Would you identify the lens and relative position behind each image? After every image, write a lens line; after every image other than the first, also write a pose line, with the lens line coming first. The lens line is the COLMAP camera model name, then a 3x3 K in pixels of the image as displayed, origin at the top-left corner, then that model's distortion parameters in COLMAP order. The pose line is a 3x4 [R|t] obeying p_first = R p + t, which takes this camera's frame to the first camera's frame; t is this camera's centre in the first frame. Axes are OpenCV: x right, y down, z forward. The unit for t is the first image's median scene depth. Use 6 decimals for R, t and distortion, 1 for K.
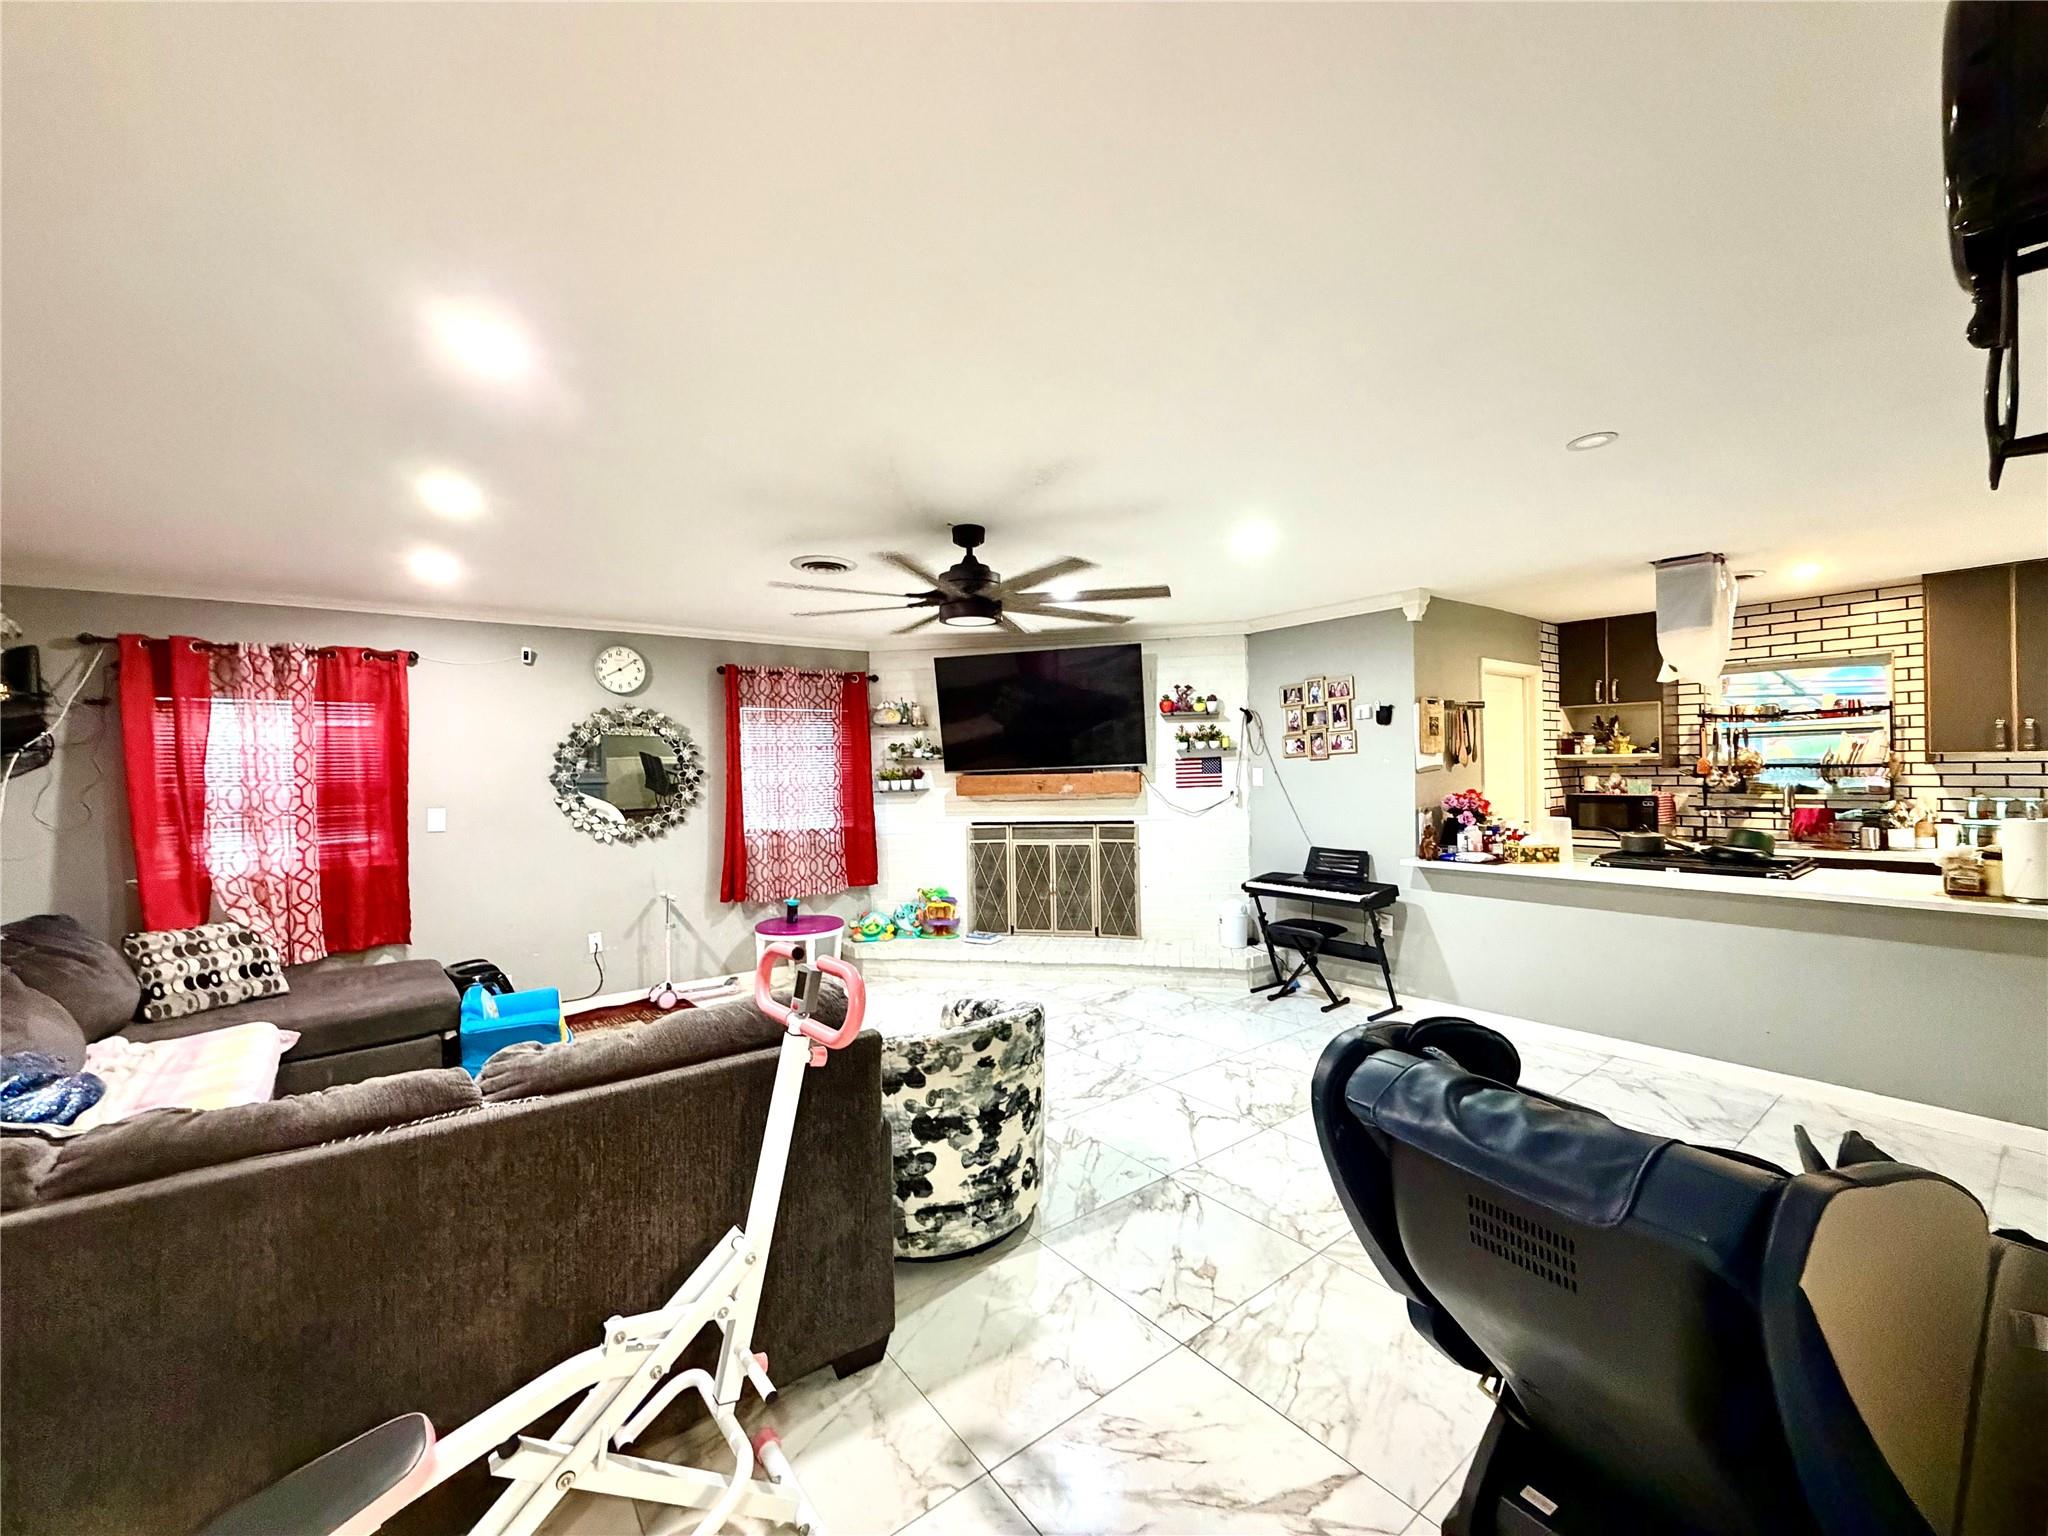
lens RADIAL K [[815.4, 0, 1020.2], [0, 815.4, 768.0], [0, 0, 1]] dist [0.000896, 0.000101]
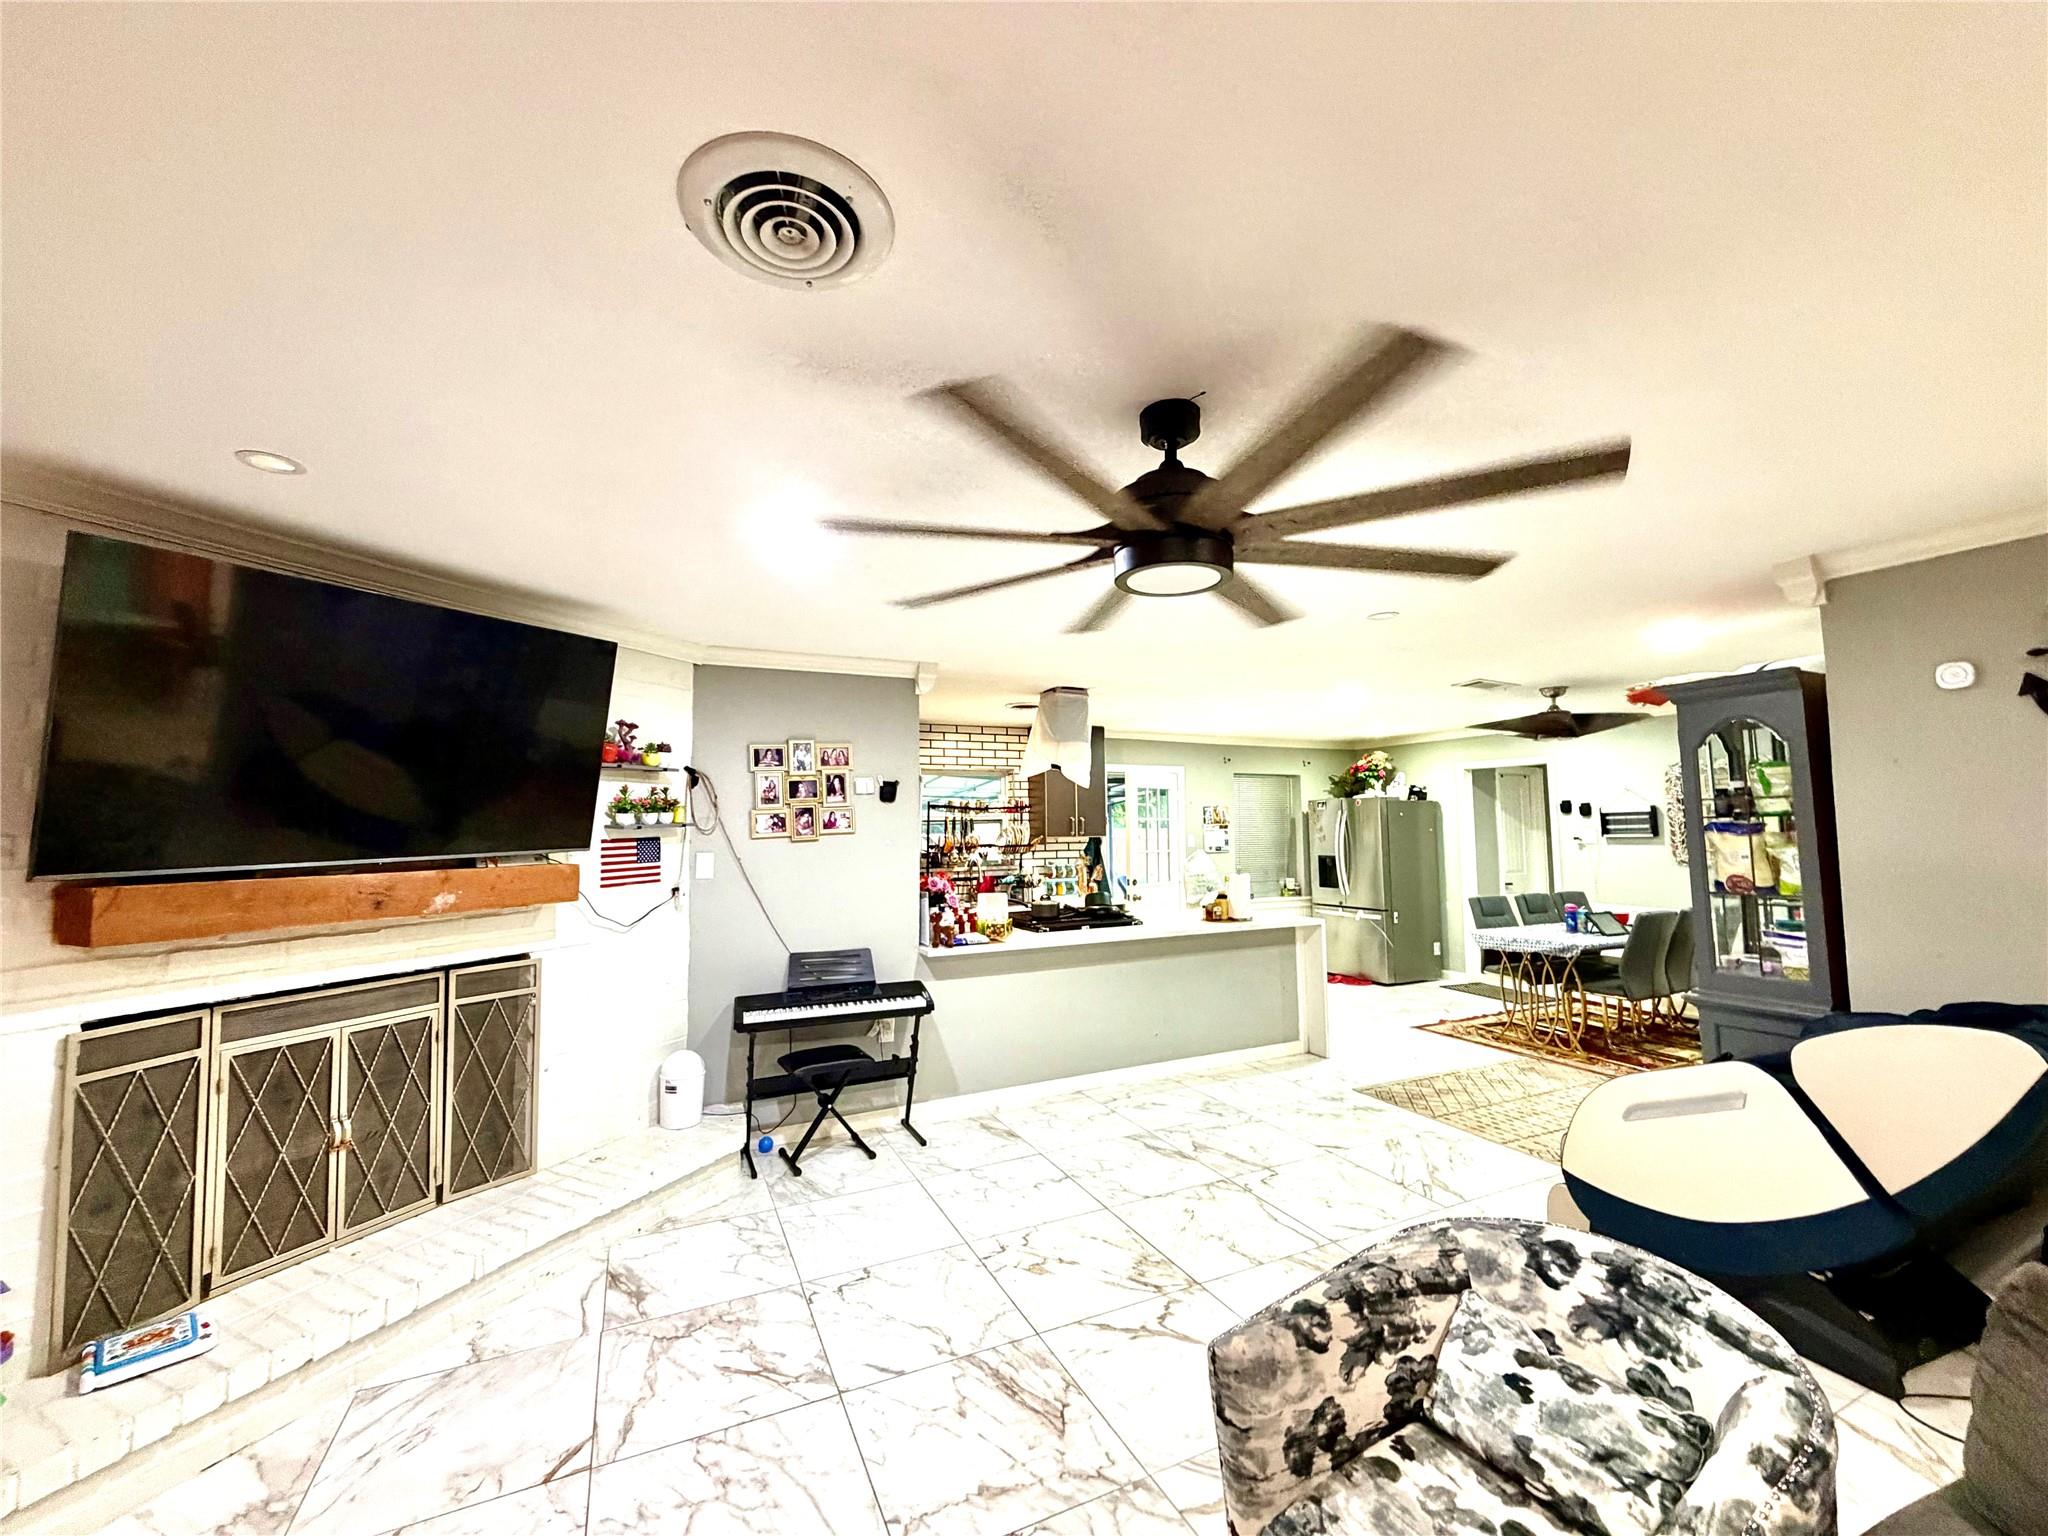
lens RADIAL K [[815.4, 0, 1020.2], [0, 815.4, 768.0], [0, 0, 1]] dist [0.000896, 0.000101]
pose [[0.215902, 0.088309, 0.972413, -0.378836], [0.009788, 0.995656, -0.092593, -0.005646], [-0.976366, 0.029509, 0.214100, 0.631208]]
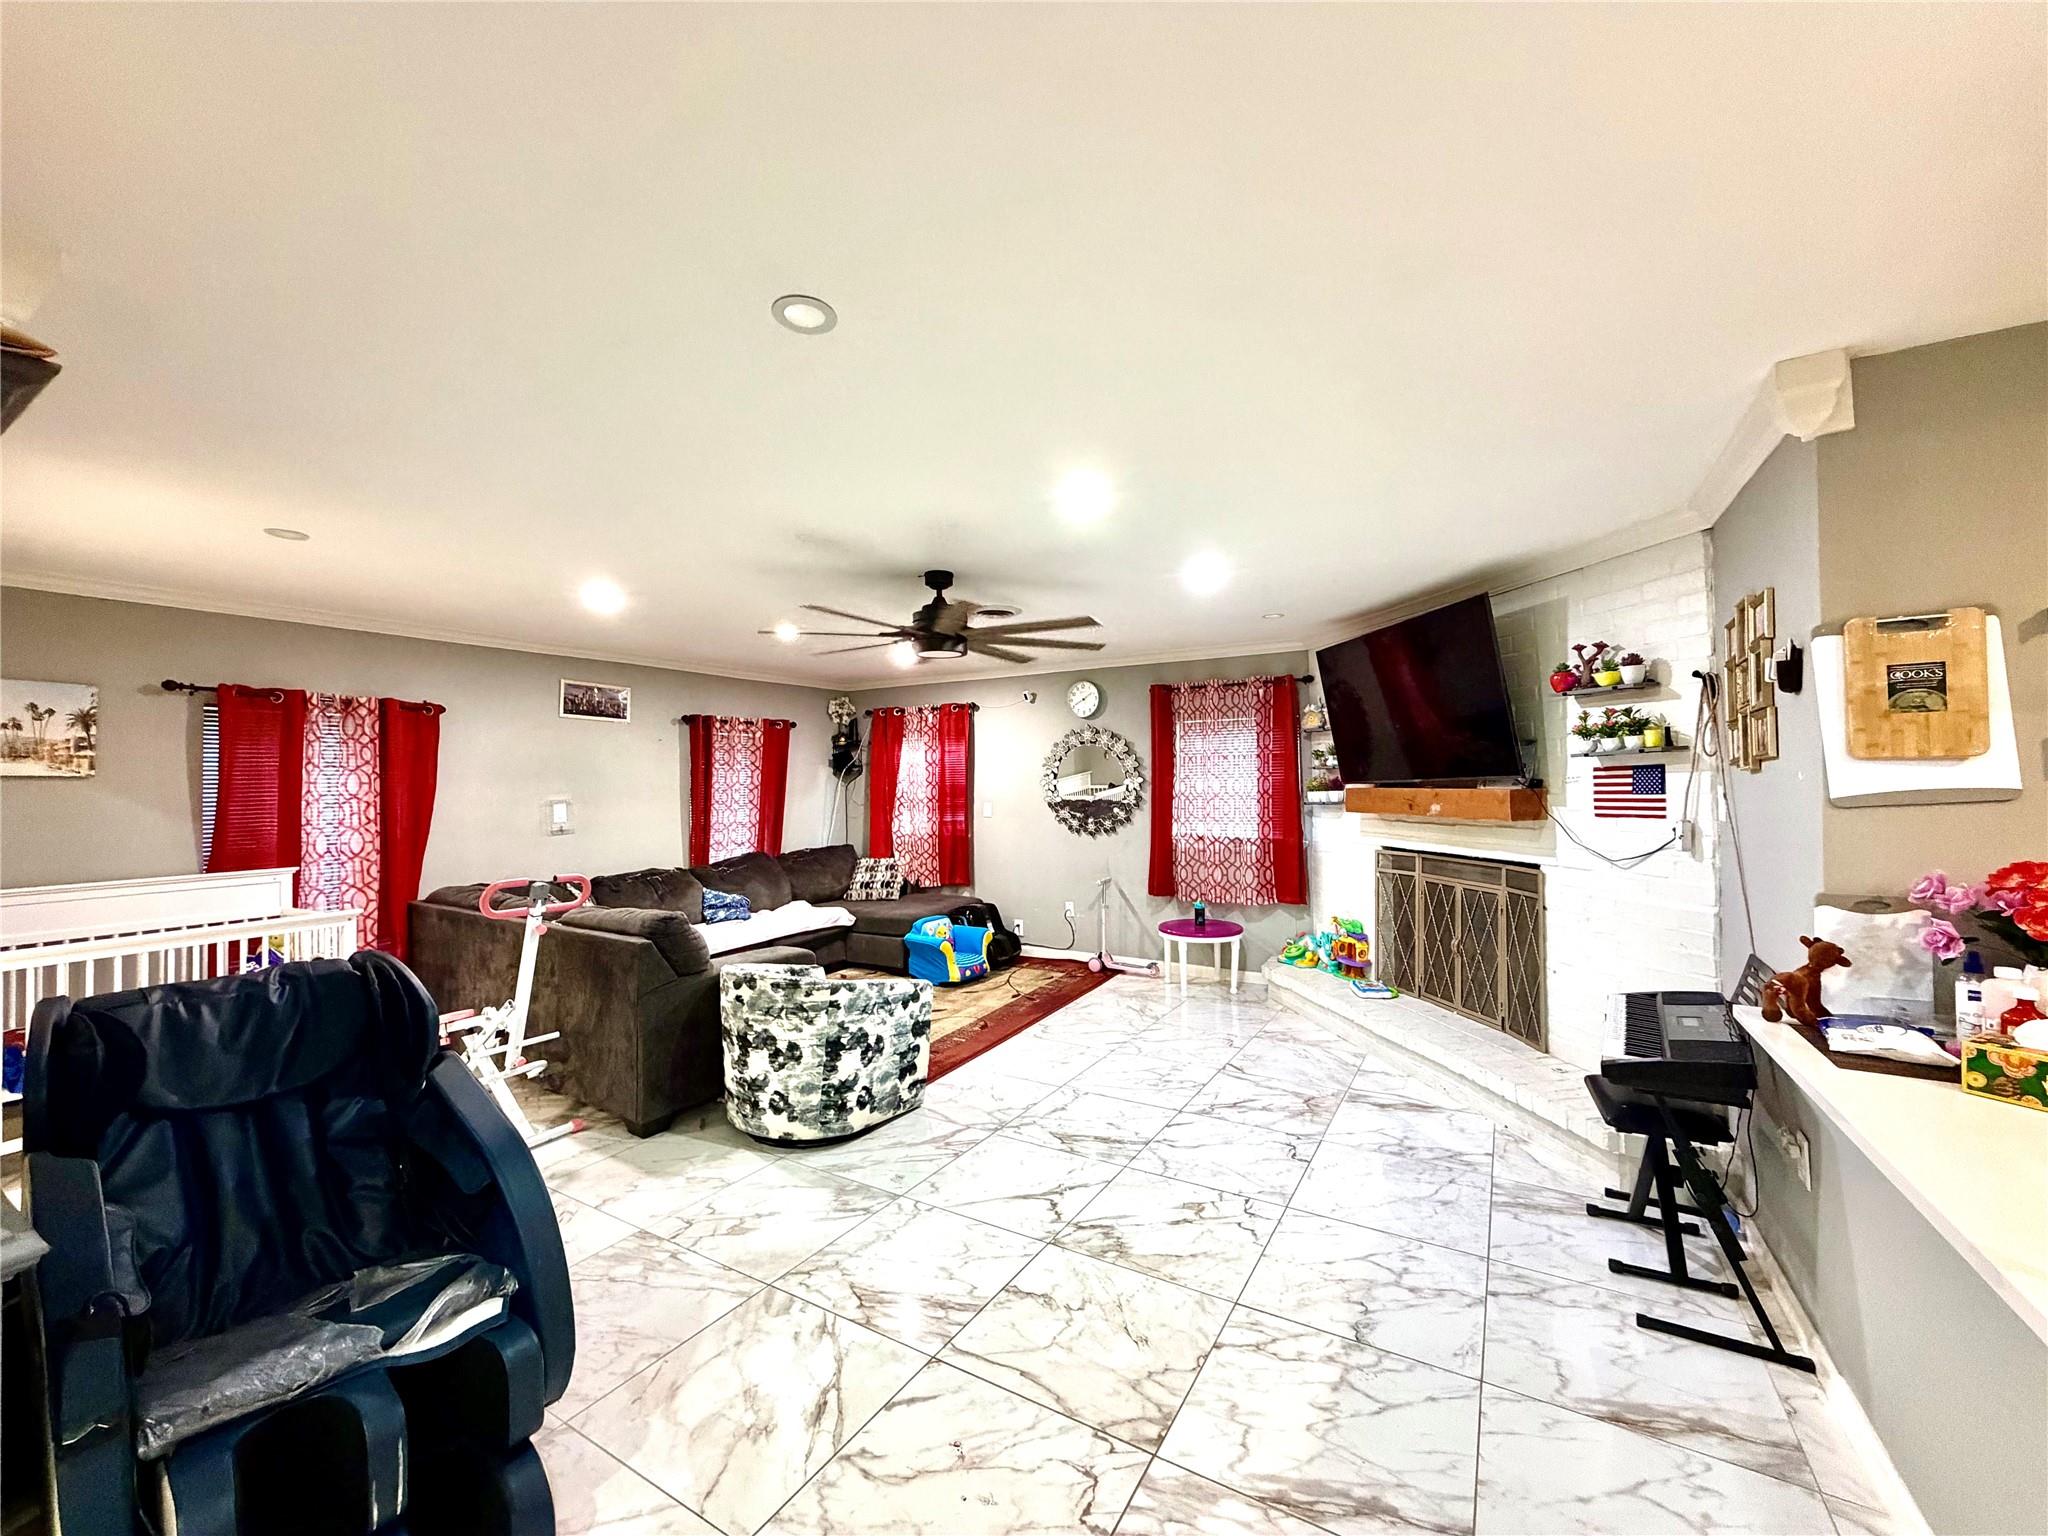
lens RADIAL K [[814.8, 0, 1019.6], [0, 814.8, 766.7], [0, 0, 1]] dist [0.000970, -0.000501]
pose [[0.366020, -0.001892, -0.930605, 0.663309], [0.002922, 0.999995, -0.000883, -0.014138], [0.930602, -0.002396, 0.366024, 0.438785]]
